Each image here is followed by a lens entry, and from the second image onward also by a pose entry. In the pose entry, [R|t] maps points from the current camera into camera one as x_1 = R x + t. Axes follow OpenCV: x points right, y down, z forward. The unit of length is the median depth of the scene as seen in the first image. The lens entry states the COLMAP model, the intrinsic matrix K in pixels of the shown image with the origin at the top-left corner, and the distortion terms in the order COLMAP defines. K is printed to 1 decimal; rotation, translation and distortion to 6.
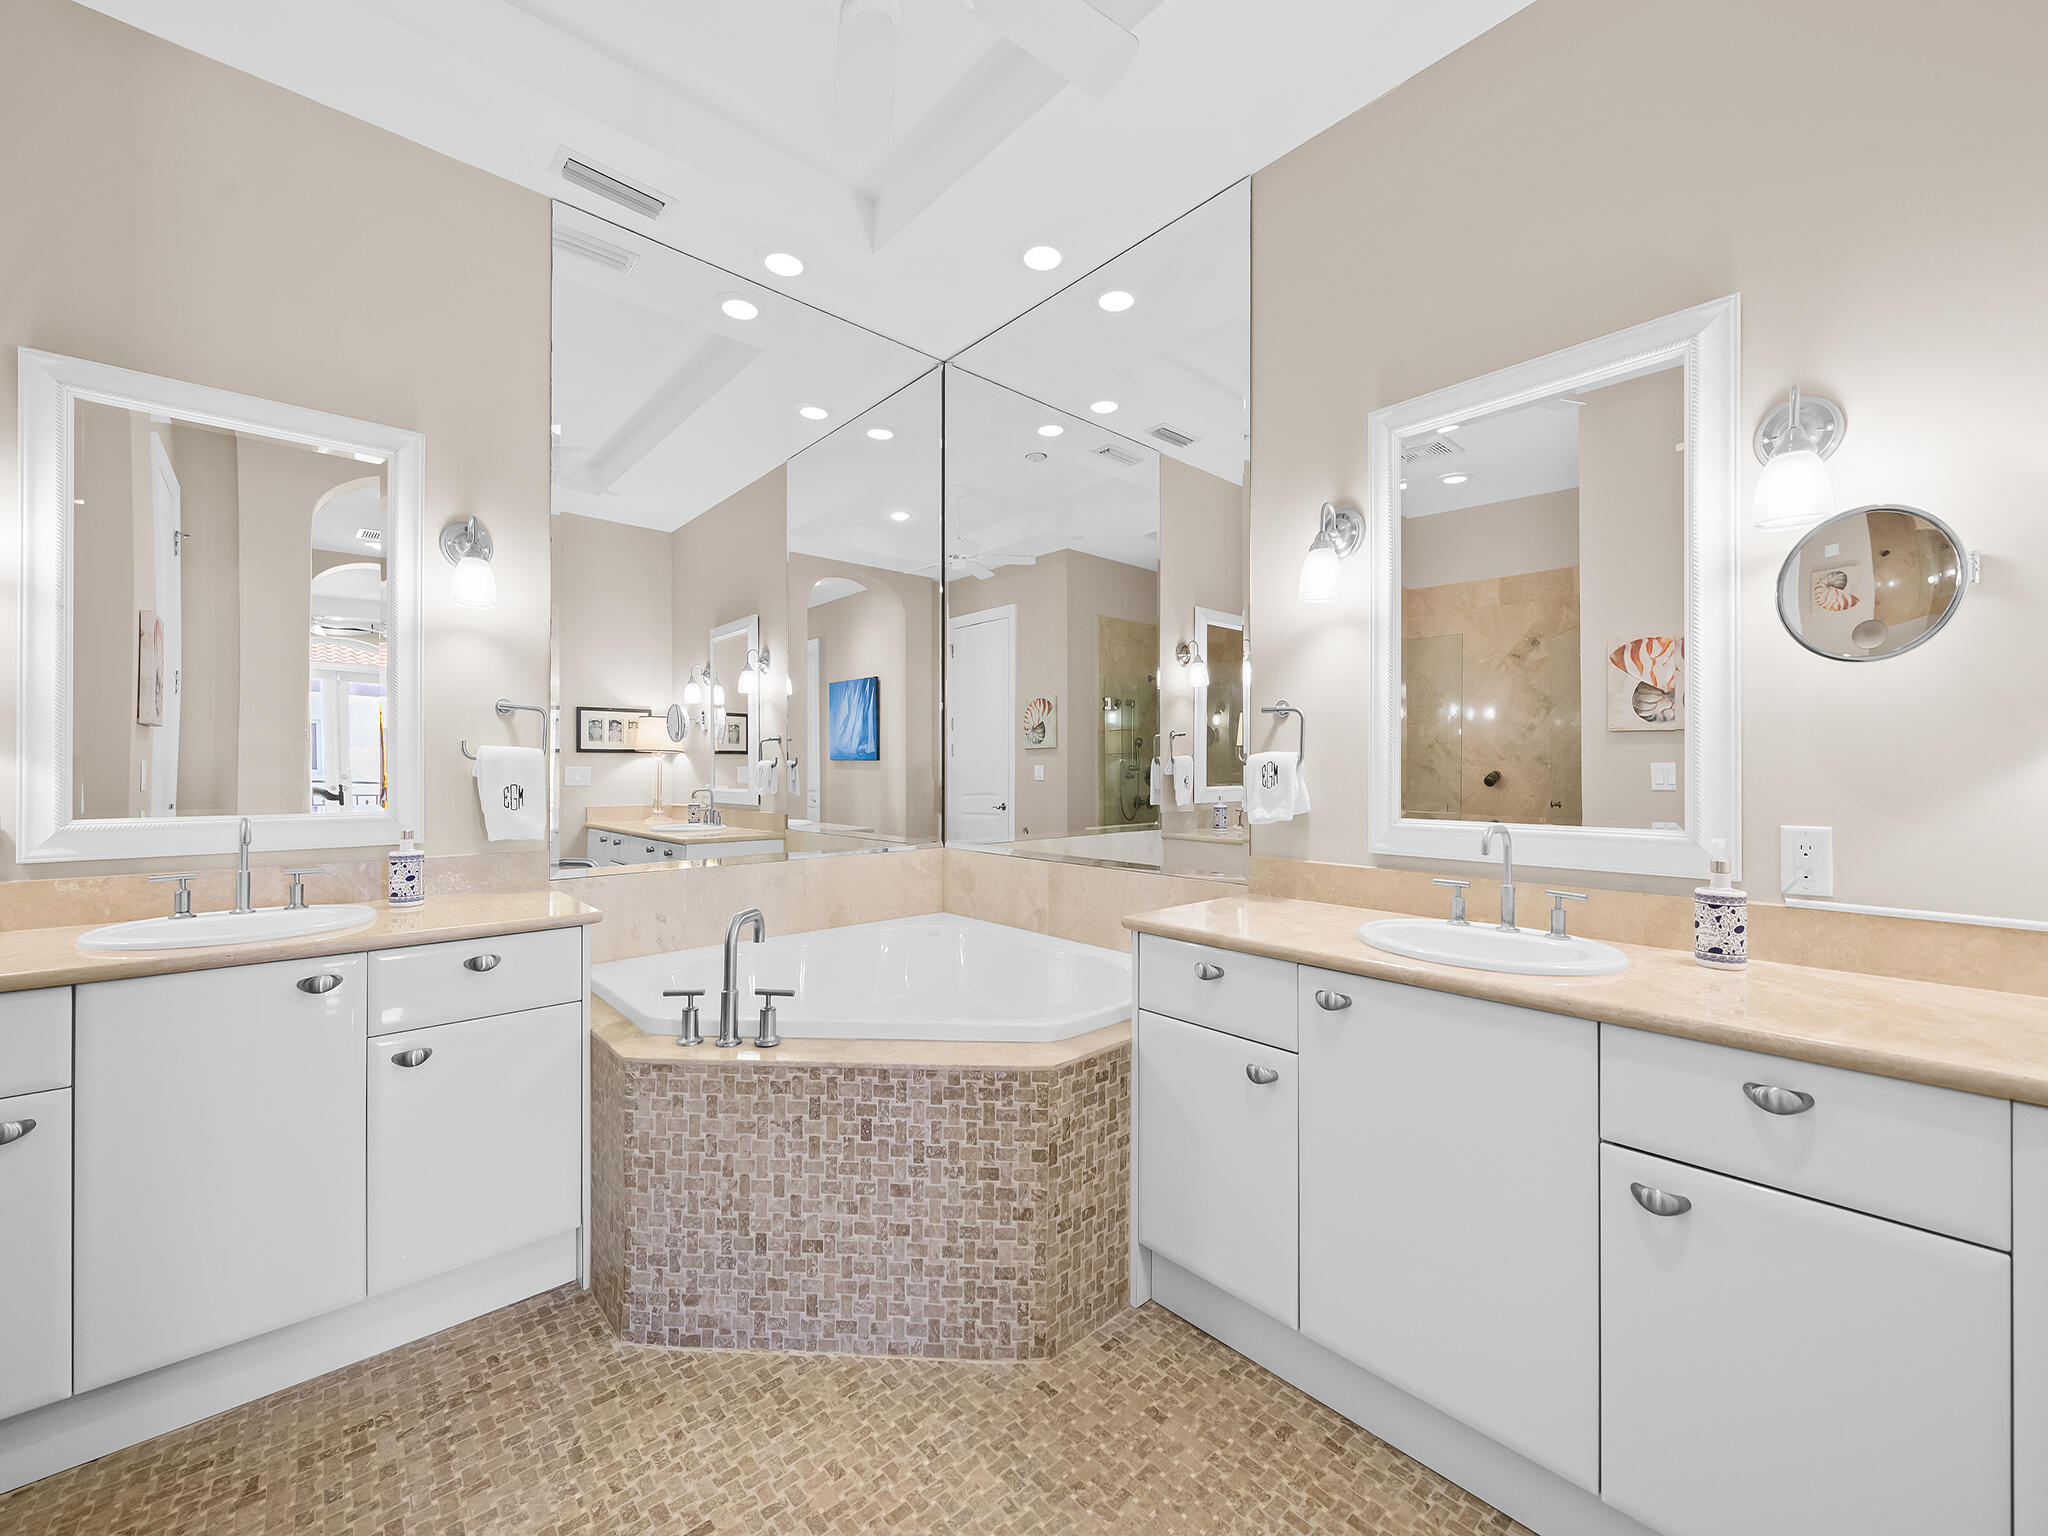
lens RADIAL K [[813.4, 0, 1020.5], [0, 813.4, 765.8], [0, 0, 1]] dist [-0.002563, -0.000186]
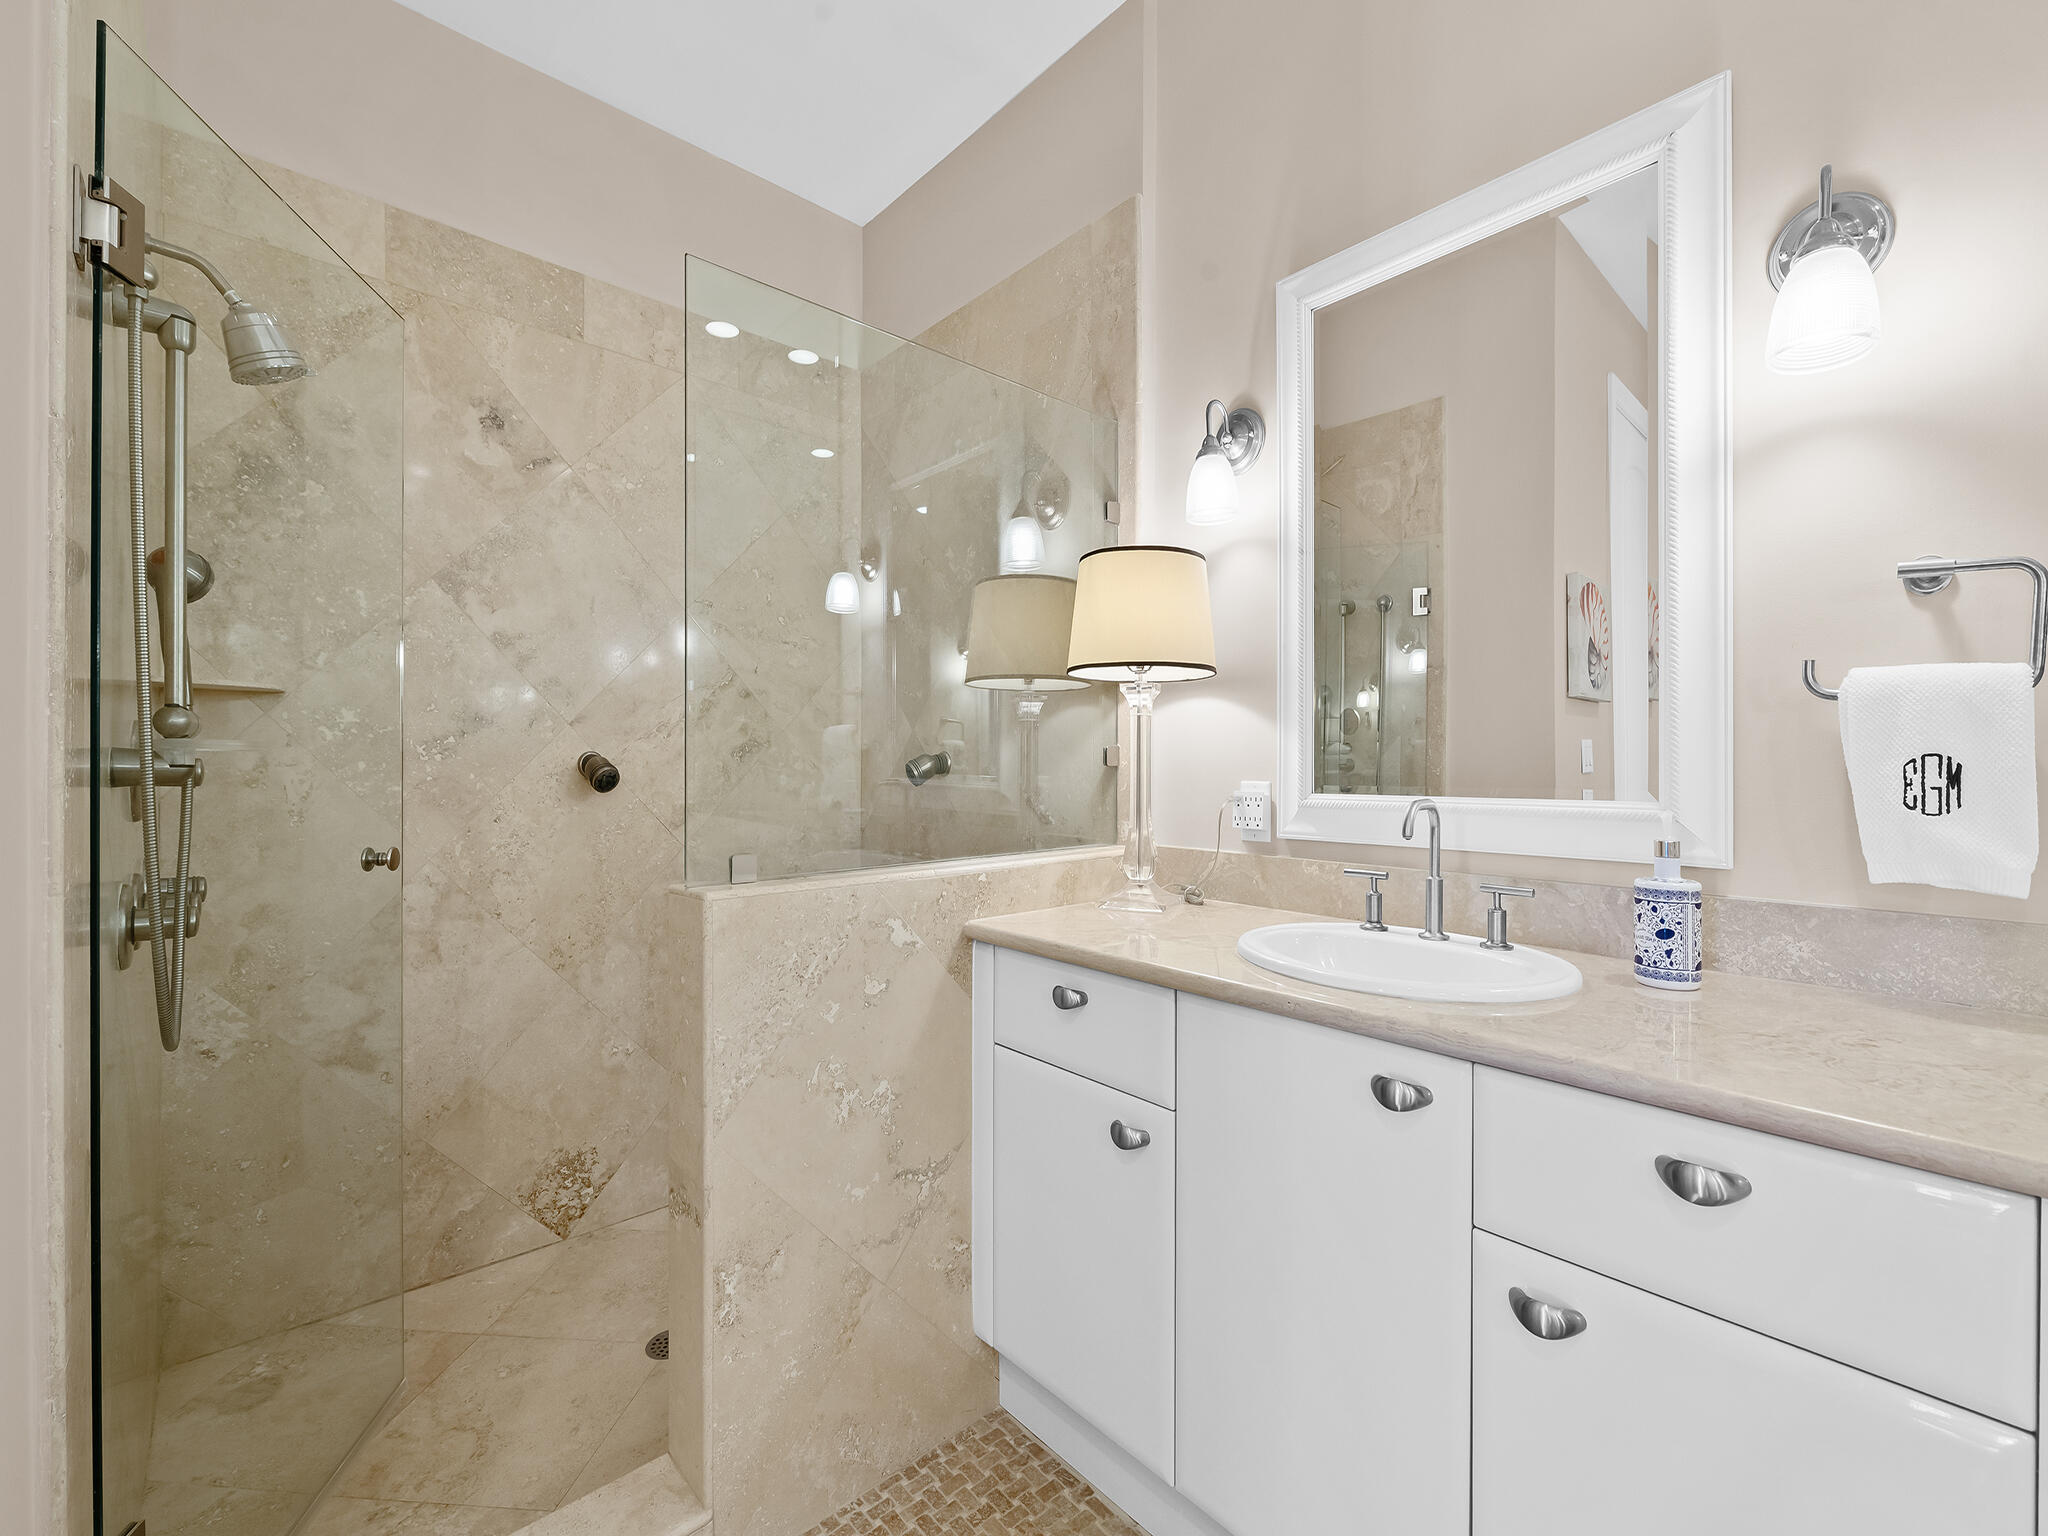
lens RADIAL K [[868.8, 0, 1019.5], [0, 868.8, 767.1], [0, 0, 1]] dist [0.000137, 0.000094]
pose [[0.020702, 0.001888, -0.999784, -0.211216], [0.000317, 0.999998, 0.001895, 0.032125], [0.999786, -0.000357, 0.020701, 0.581323]]
